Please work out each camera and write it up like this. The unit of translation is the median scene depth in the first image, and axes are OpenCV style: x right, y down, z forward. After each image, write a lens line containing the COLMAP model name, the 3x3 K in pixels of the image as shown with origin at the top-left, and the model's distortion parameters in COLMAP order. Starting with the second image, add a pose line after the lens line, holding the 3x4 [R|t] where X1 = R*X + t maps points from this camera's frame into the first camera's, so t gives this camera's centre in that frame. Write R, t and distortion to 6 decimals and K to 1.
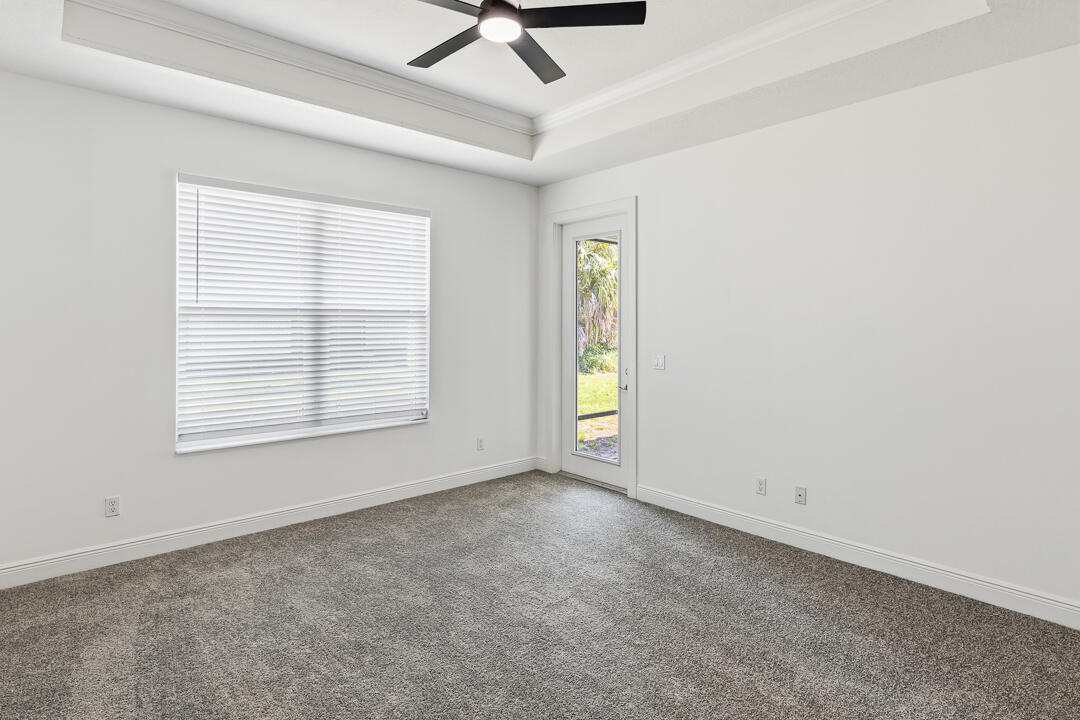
lens RADIAL K [[565.0, 0, 537.4], [0, 565.0, 333.4], [0, 0, 1]] dist [-0.002637, -0.000252]
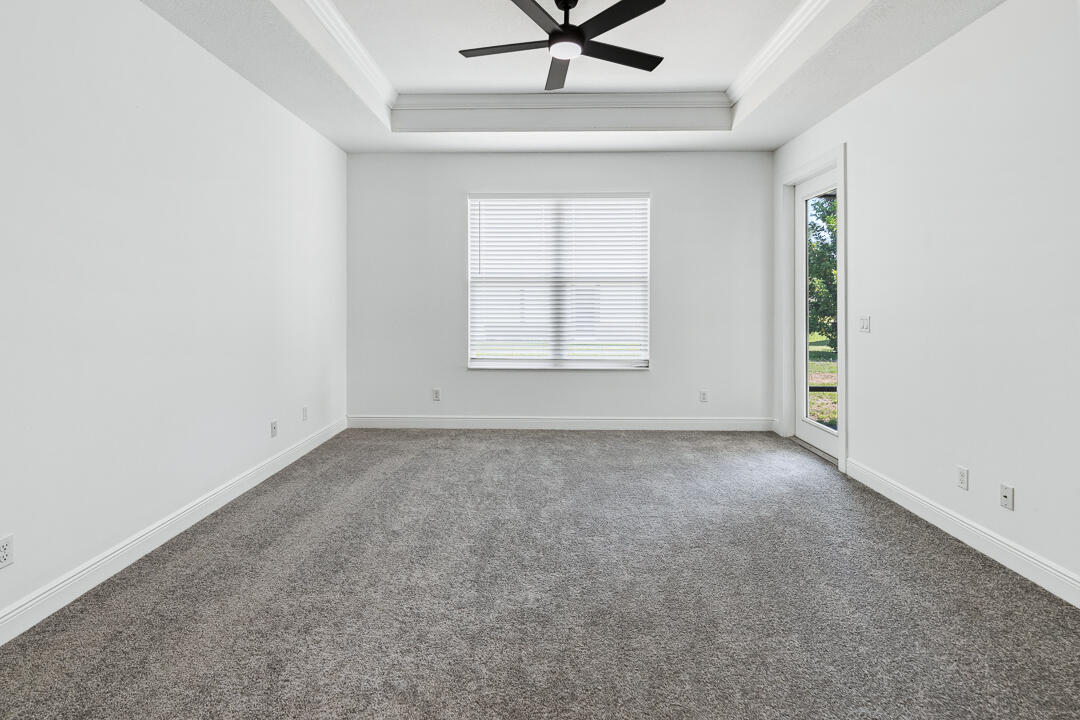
lens RADIAL K [[500.9, 0, 521.6], [0, 500.9, 312.2], [0, 0, 1]] dist [0.002553, 0.000847]
pose [[0.734346, 0.014359, -0.678624, 0.354415], [-0.010722, 0.999897, 0.009555, 0.030571], [0.678691, 0.000260, 0.734424, 0.045562]]
